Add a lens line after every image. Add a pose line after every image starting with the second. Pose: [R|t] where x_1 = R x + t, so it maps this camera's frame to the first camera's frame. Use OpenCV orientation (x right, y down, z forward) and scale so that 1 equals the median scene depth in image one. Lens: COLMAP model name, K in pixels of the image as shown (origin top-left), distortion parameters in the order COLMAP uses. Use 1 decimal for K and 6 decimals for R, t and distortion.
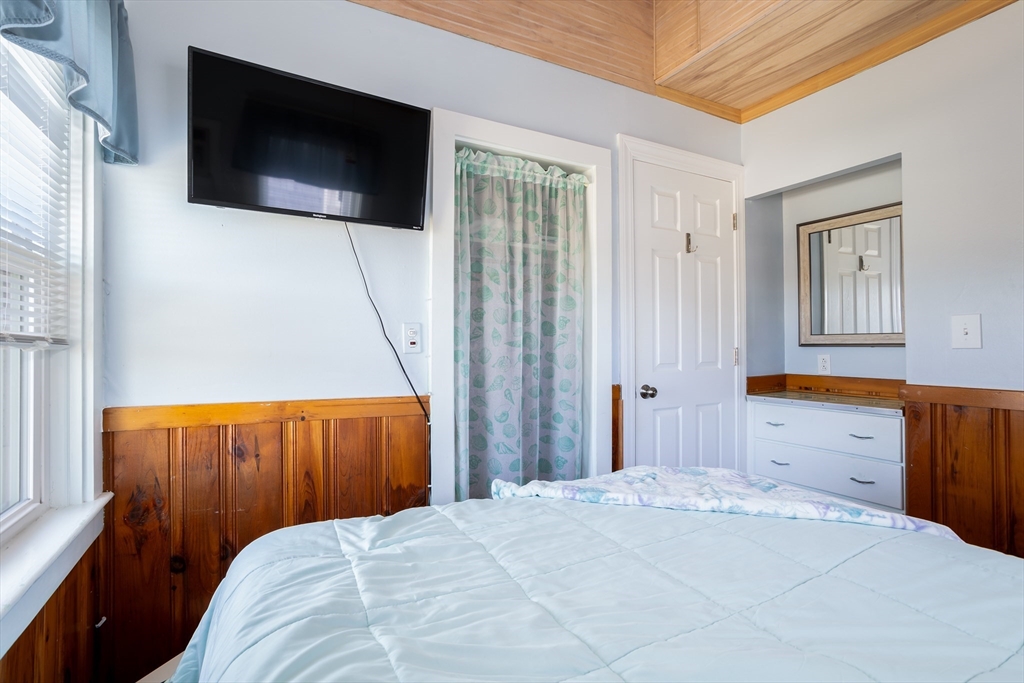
lens RADIAL K [[502.3, 0, 508.0], [0, 502.3, 329.7], [0, 0, 1]] dist [-0.059074, 0.037034]
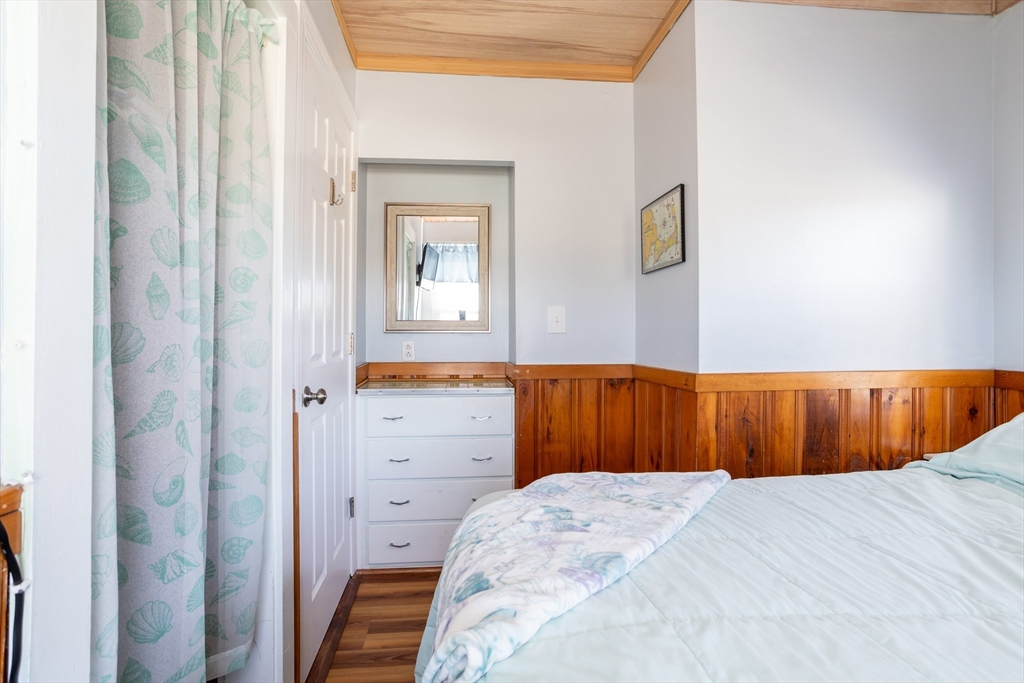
lens RADIAL K [[502.3, 0, 508.0], [0, 502.3, 329.7], [0, 0, 1]] dist [-0.059074, 0.037034]
pose [[0.377989, 0.013998, 0.925704, -0.274828], [-0.029405, 0.999563, -0.003108, 0.032913], [-0.925343, -0.026045, 0.378236, 0.574016]]
